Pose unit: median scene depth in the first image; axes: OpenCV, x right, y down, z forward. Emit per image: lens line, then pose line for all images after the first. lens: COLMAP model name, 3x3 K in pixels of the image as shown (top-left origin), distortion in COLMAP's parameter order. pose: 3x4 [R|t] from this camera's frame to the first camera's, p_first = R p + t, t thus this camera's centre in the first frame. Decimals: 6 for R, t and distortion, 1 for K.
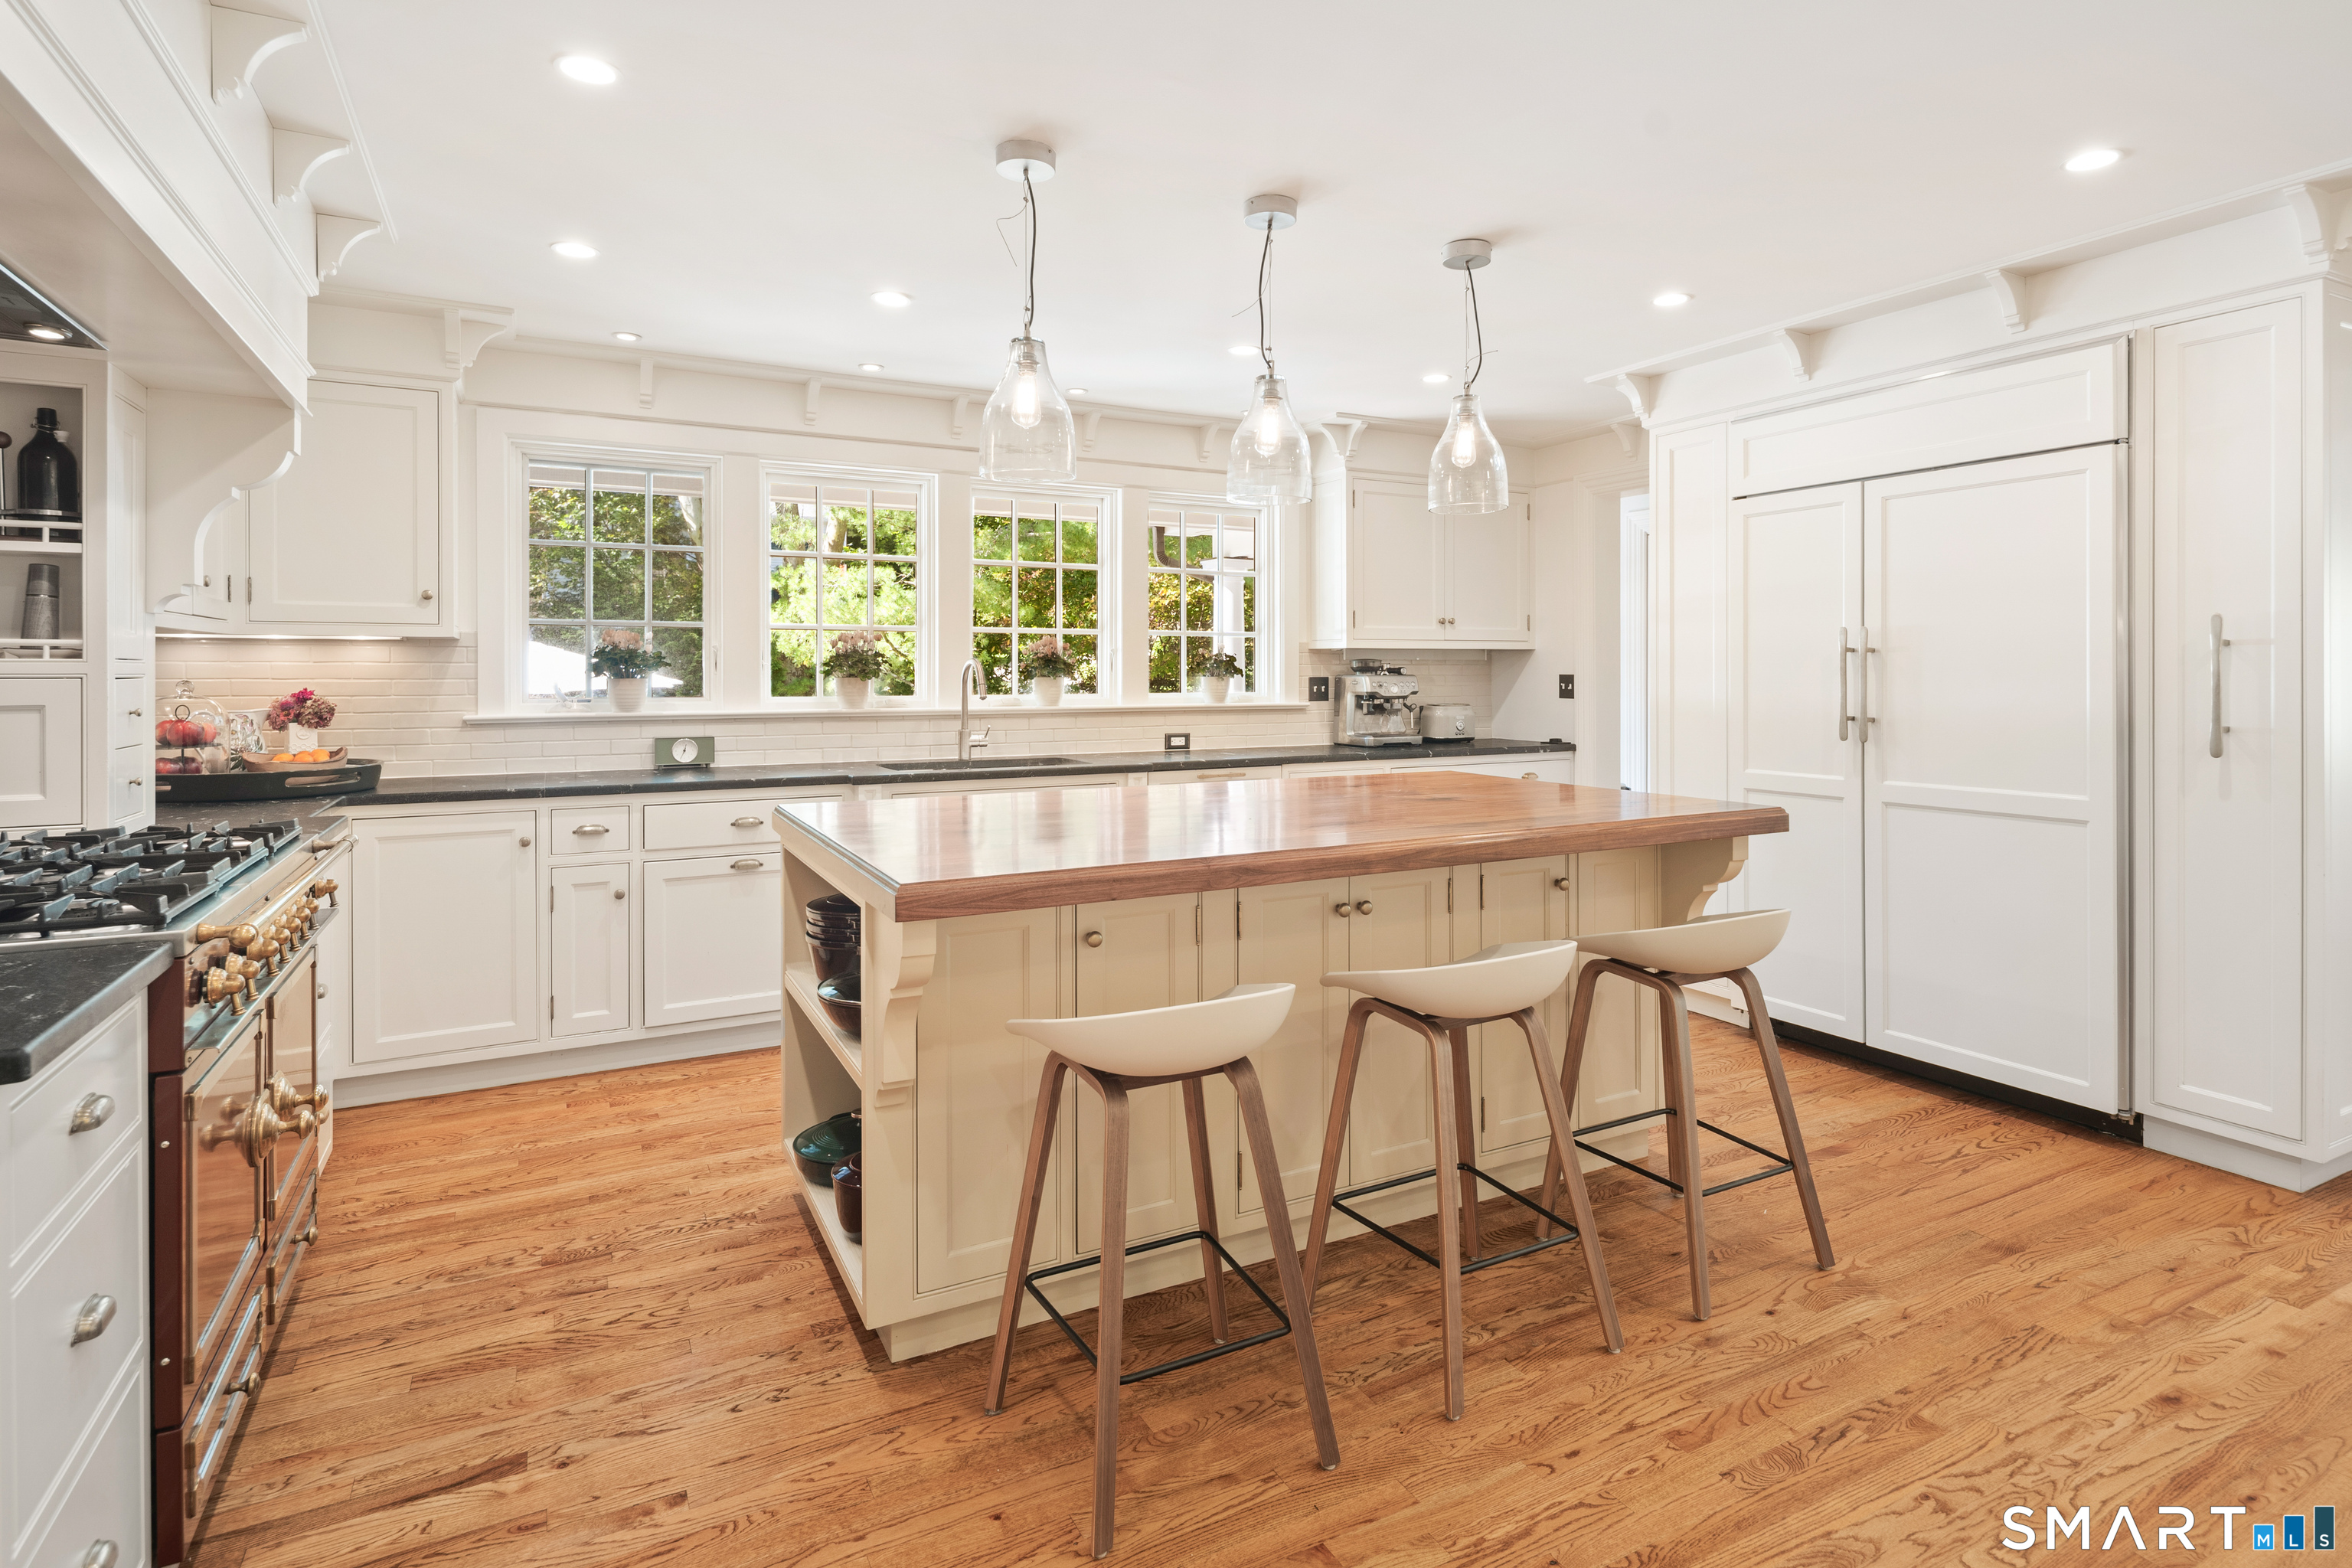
lens RADIAL K [[1165.4, 0, 1166.2], [0, 1165.4, 648.1], [0, 0, 1]] dist [-0.000085, -0.001959]
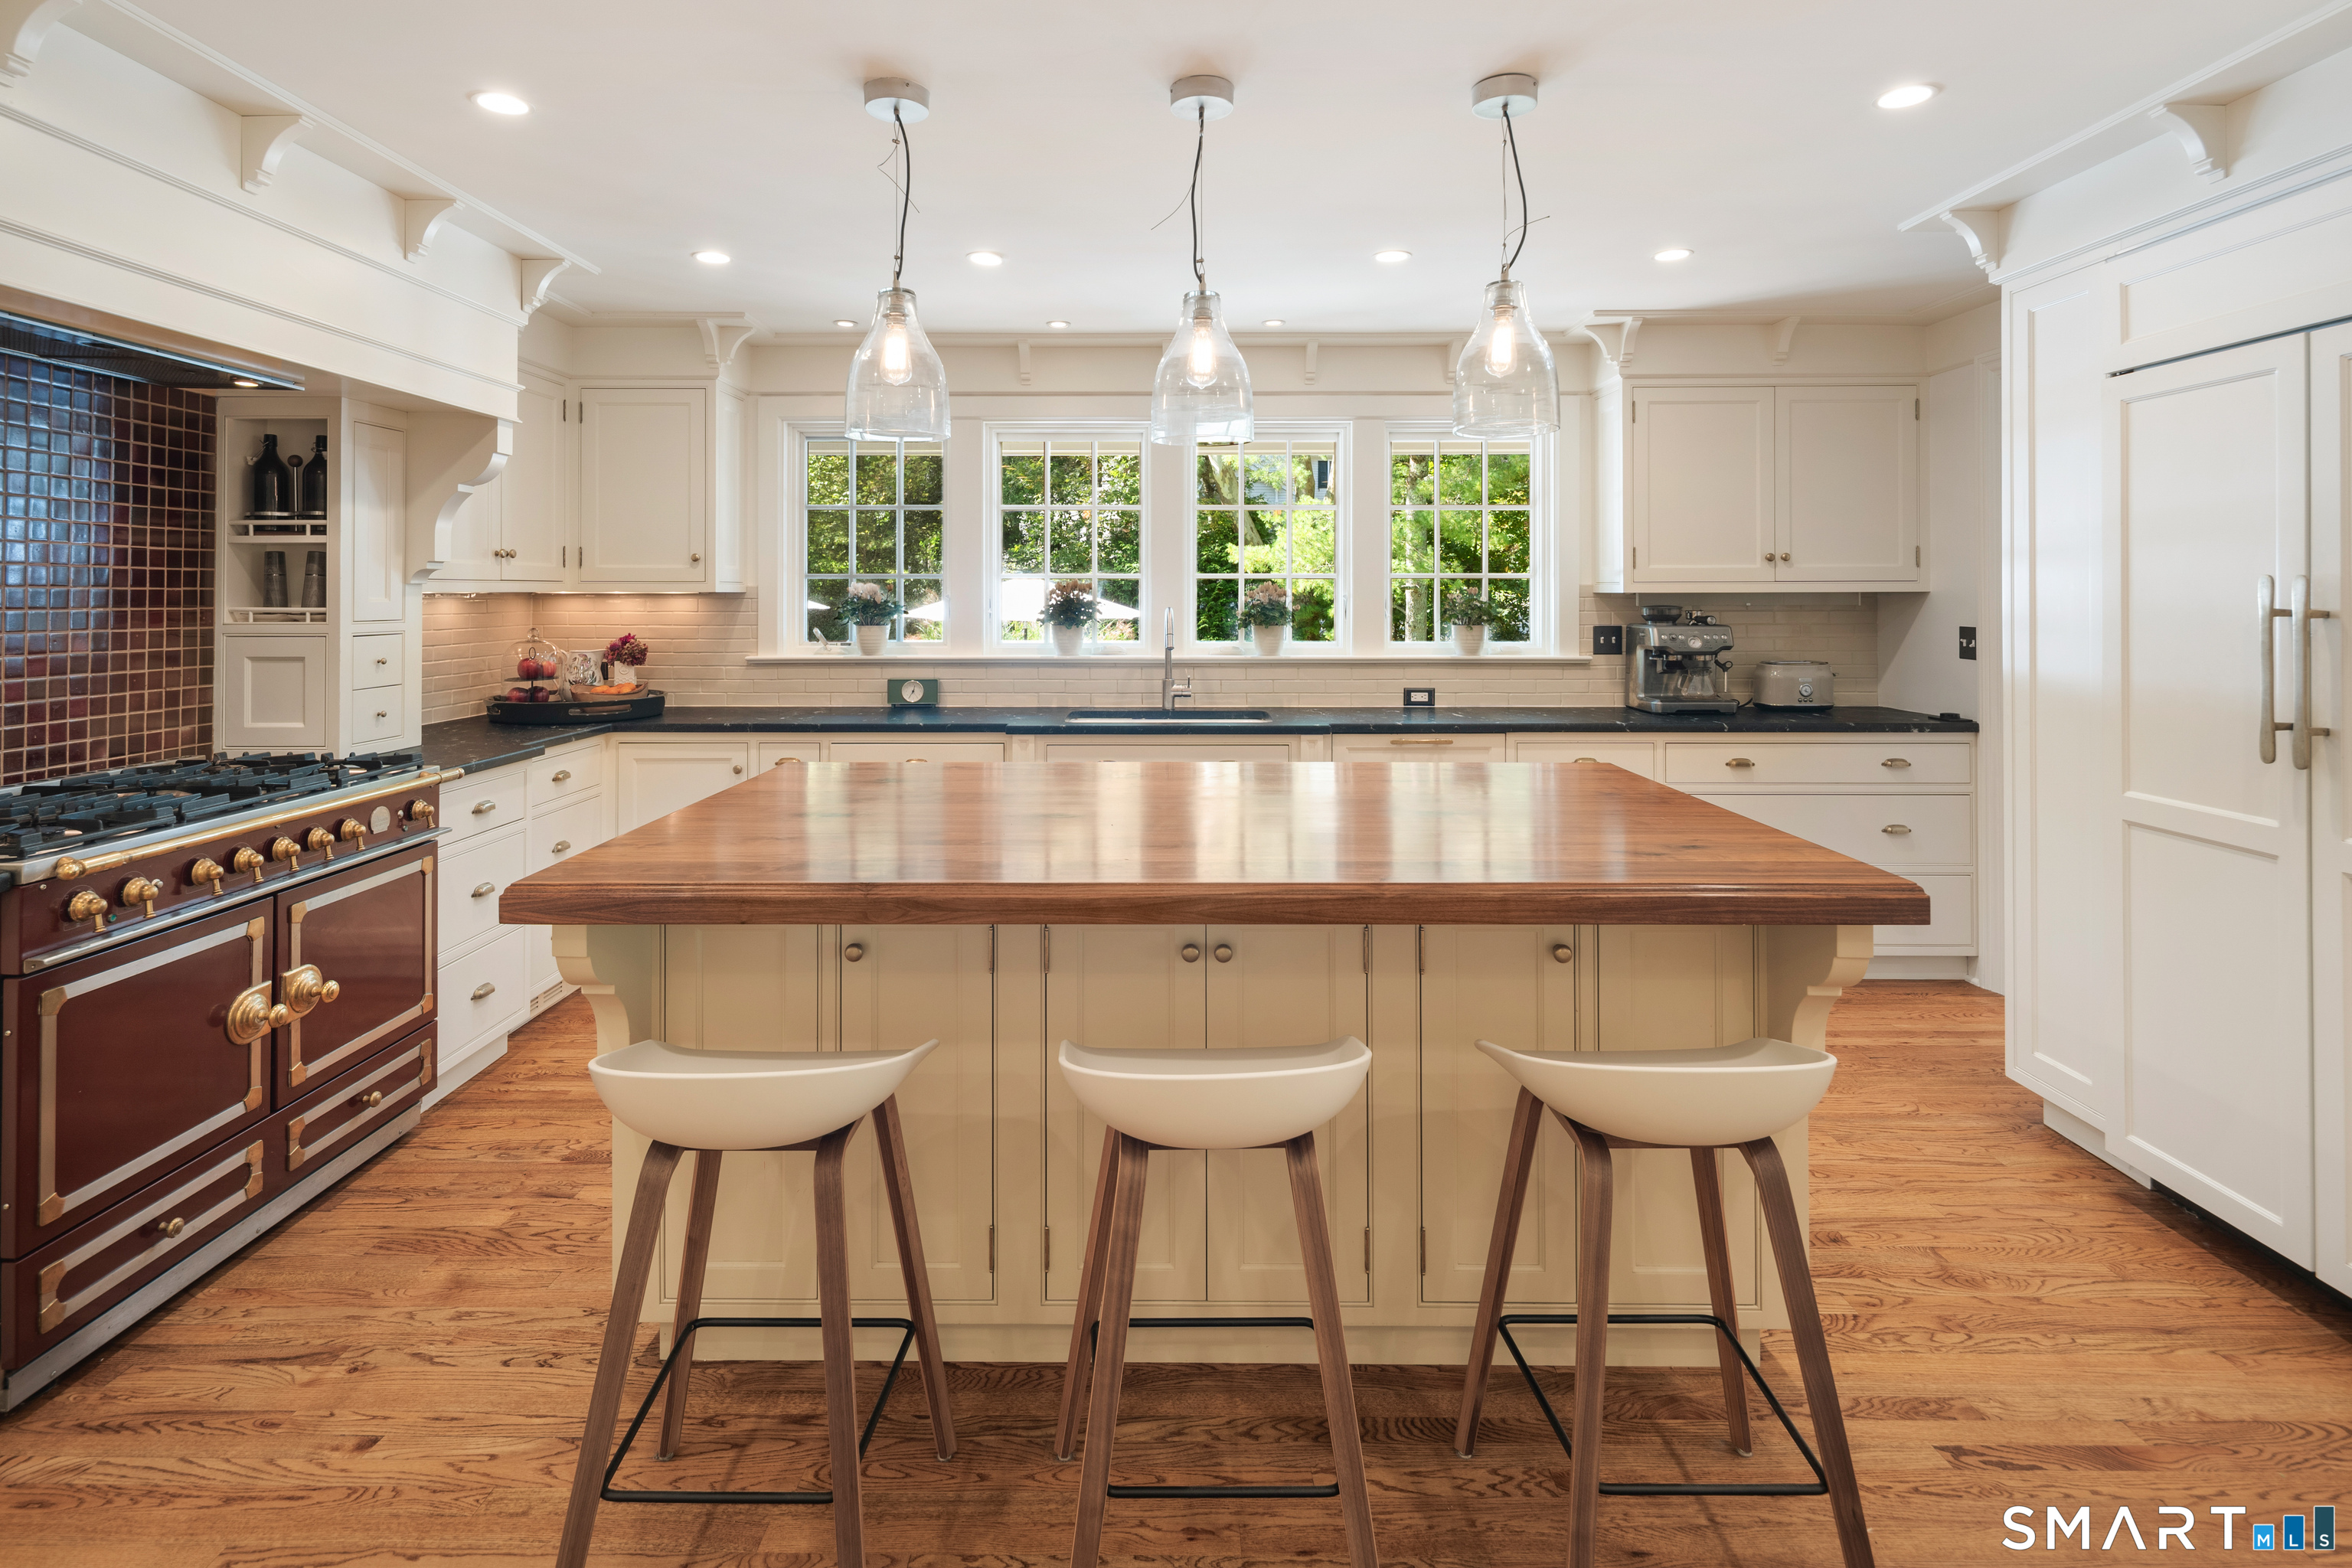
lens RADIAL K [[1104.6, 0, 1176.6], [0, 1104.6, 567.5], [0, 0, 1]] dist [0.000012, -0.000940]
pose [[0.884016, -0.011390, -0.467319, 0.293904], [0.010179, 0.999935, -0.005117, -0.021109], [0.467347, -0.000233, 0.884074, 0.191314]]
